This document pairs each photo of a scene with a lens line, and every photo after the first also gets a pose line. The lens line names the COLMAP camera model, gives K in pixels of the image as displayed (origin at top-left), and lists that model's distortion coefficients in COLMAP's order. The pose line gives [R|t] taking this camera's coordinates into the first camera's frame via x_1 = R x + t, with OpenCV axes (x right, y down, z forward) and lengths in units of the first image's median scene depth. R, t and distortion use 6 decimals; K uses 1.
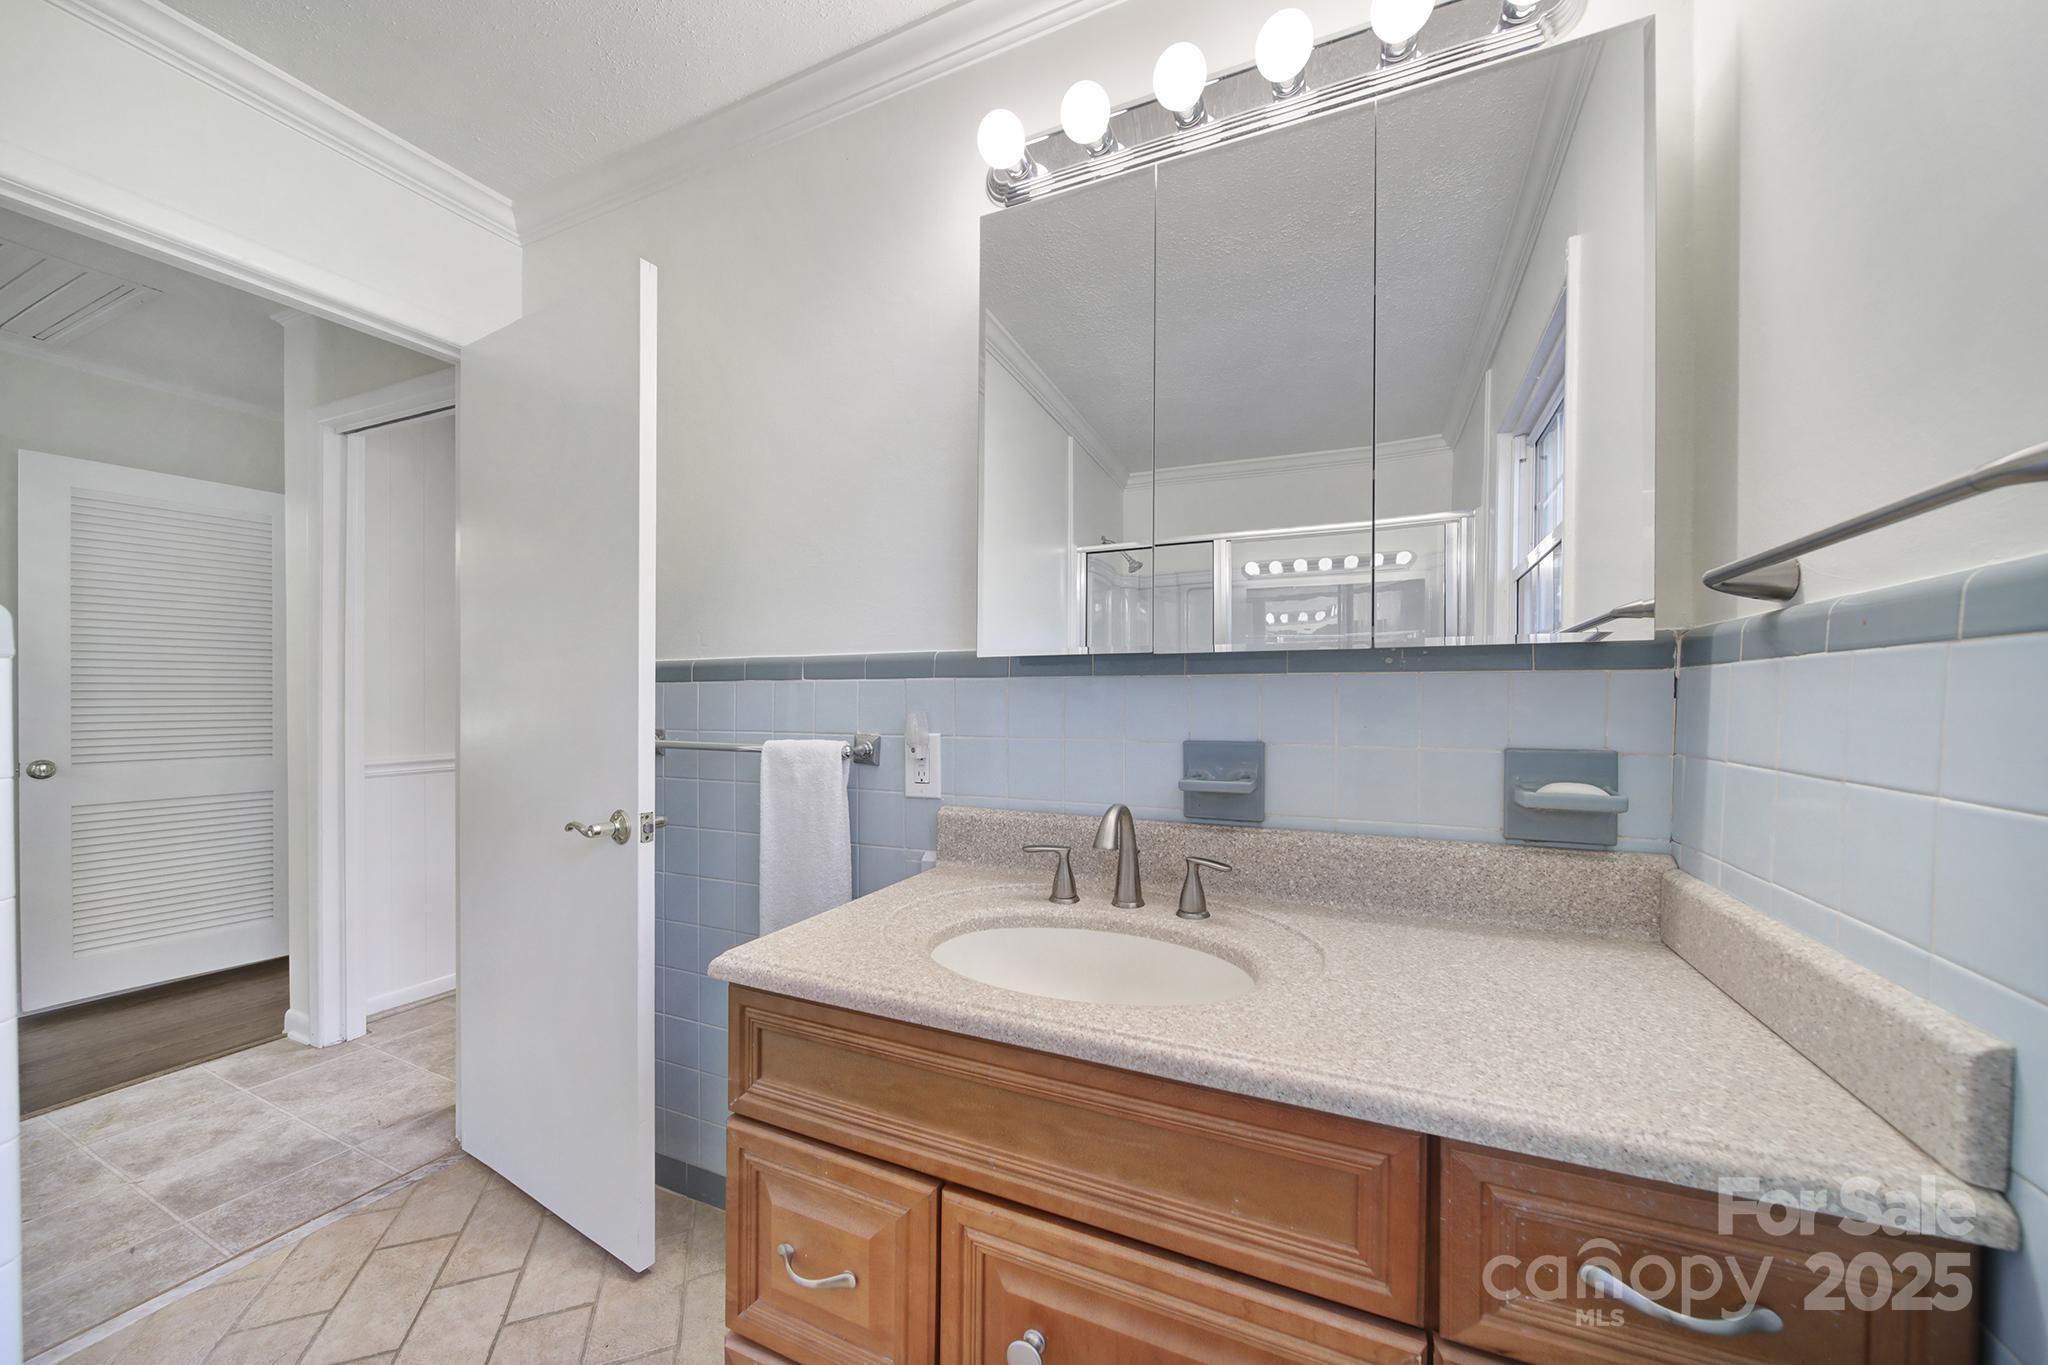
lens RADIAL K [[724.3, 0, 1027.7], [0, 724.3, 679.8], [0, 0, 1]] dist [-0.003206, -0.000273]
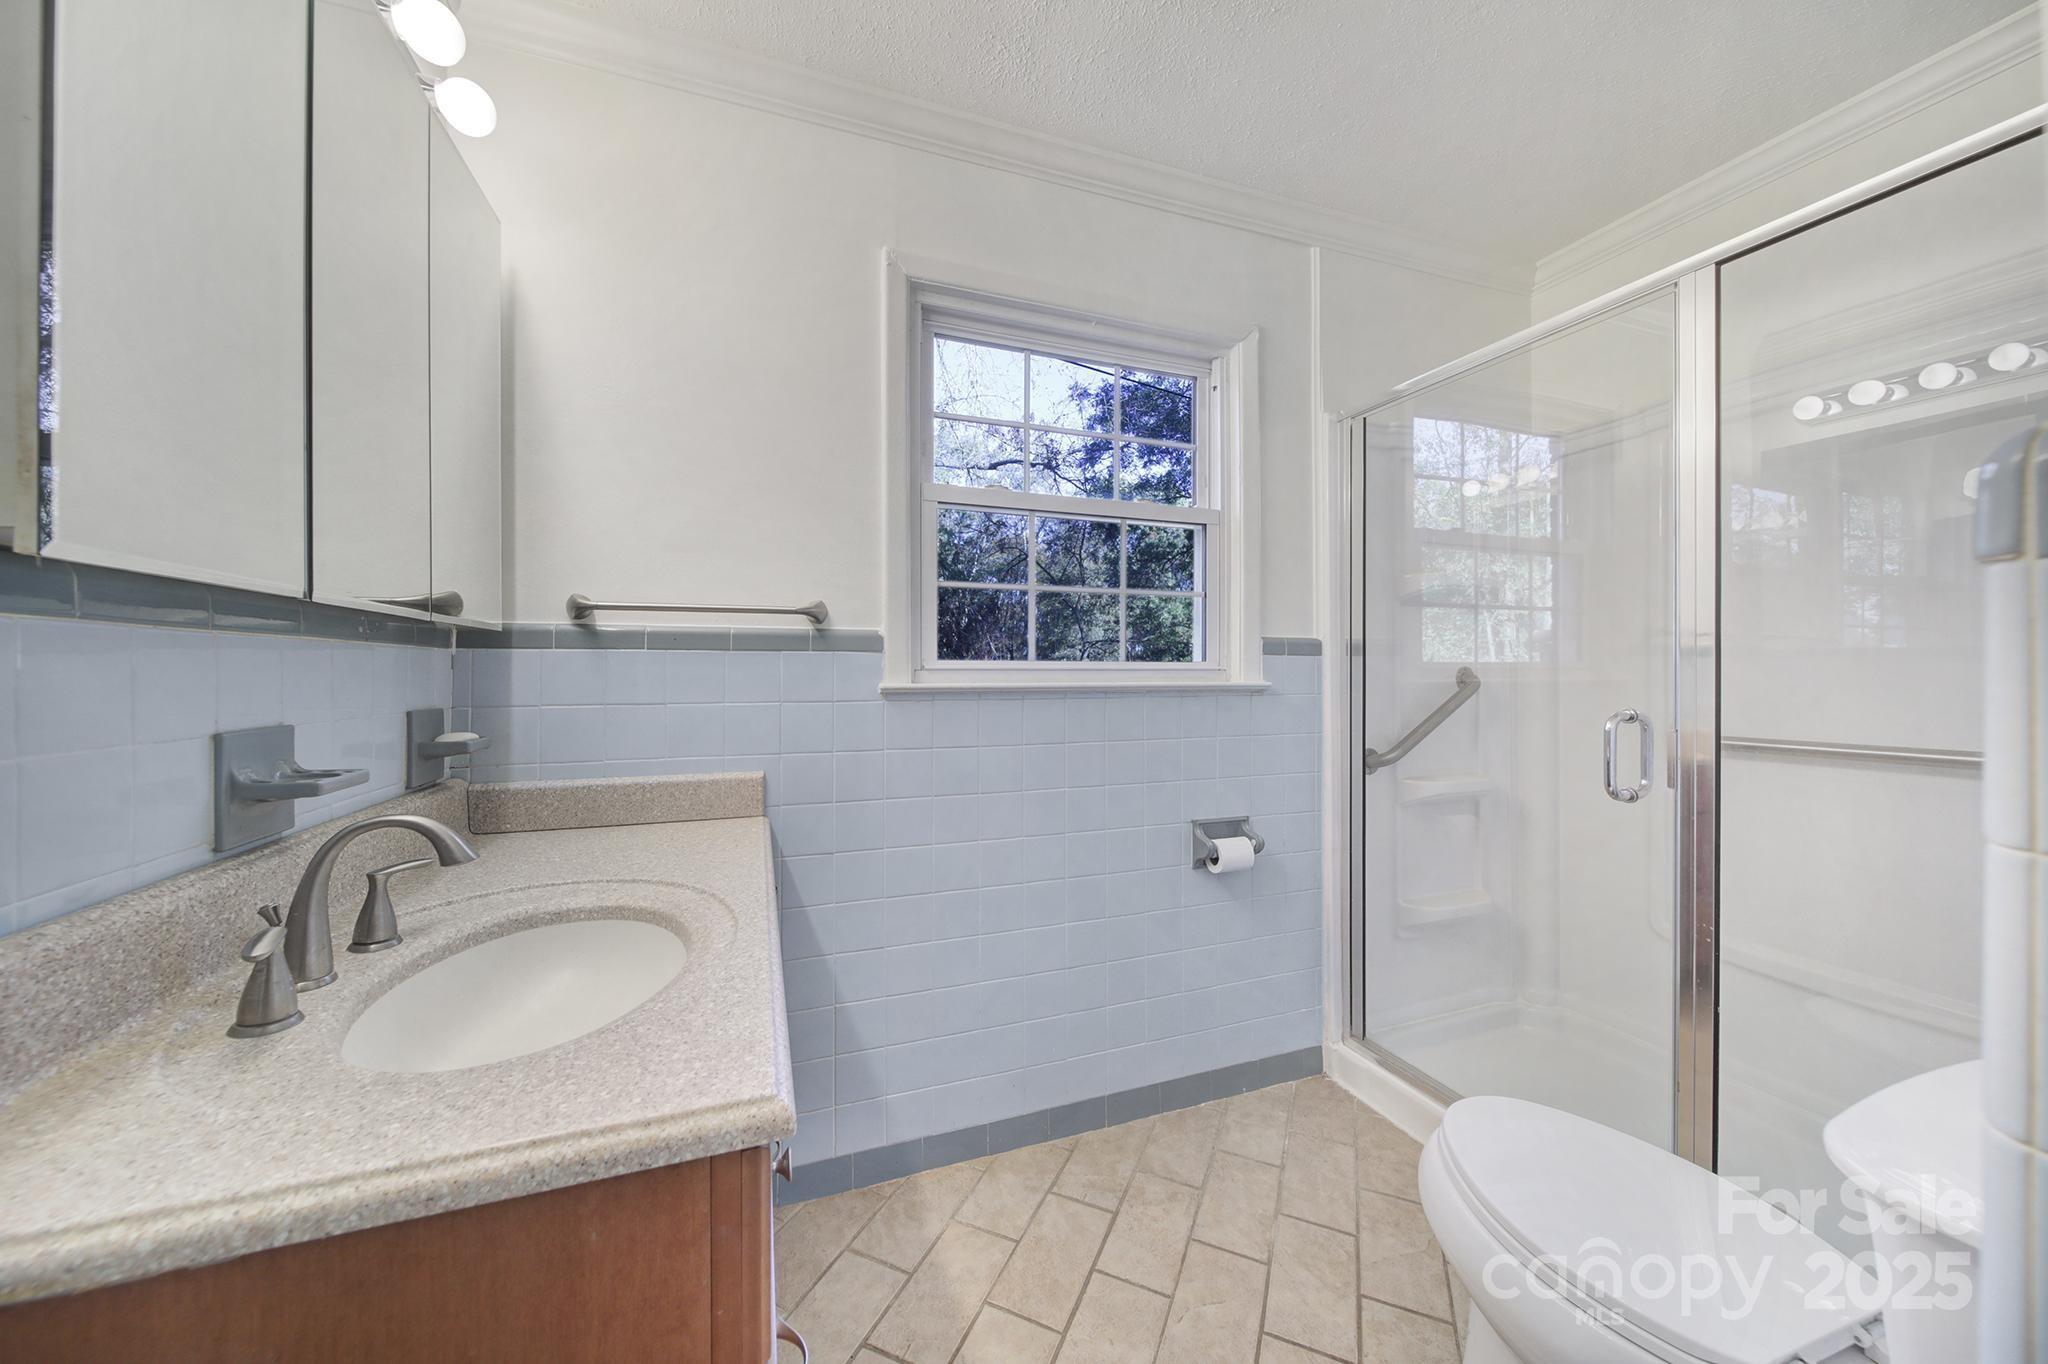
lens RADIAL K [[724.3, 0, 1027.7], [0, 724.3, 679.3], [0, 0, 1]] dist [-0.003206, -0.000273]
pose [[-0.705322, -0.007040, 0.708852, -0.894689], [-0.016872, 0.999834, -0.006858, 0.034257], [-0.708686, -0.016797, -0.705324, 1.156438]]
